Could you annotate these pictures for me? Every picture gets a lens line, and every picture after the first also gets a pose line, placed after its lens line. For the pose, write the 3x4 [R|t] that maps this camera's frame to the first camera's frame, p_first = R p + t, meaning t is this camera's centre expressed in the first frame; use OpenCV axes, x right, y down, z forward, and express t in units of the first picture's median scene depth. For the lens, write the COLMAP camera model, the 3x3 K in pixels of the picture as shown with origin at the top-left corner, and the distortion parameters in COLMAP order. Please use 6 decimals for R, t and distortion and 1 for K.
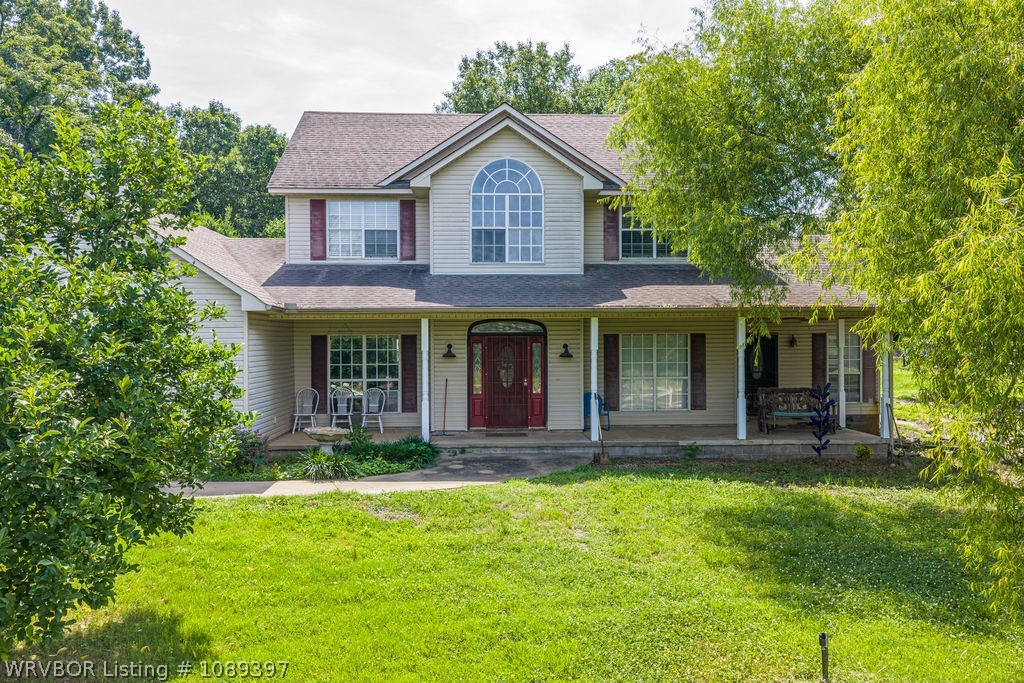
lens RADIAL K [[855.1, 0, 514.4], [0, 855.1, 339.1], [0, 0, 1]] dist [0.025945, -0.031156]
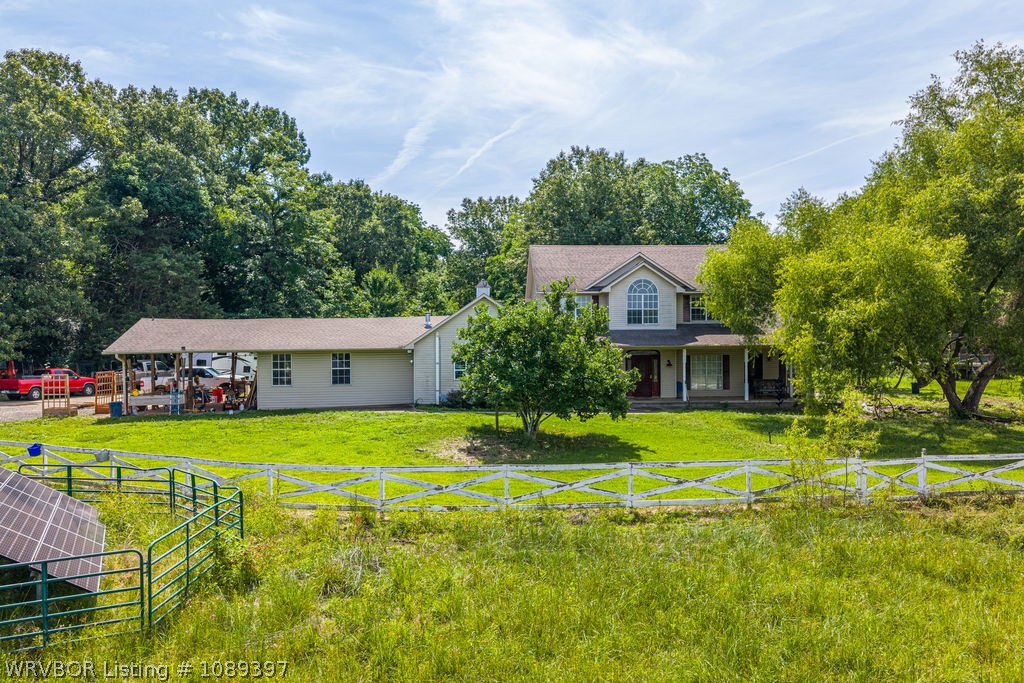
lens RADIAL K [[855.1, 0, 511.2], [0, 855.1, 343.0], [0, 0, 1]] dist [0.025945, -0.031156]
pose [[0.999998, -0.001758, 0.000274, -0.358736], [0.001759, 0.999988, -0.004519, -0.030000], [-0.000266, 0.004519, 0.999990, -1.271979]]
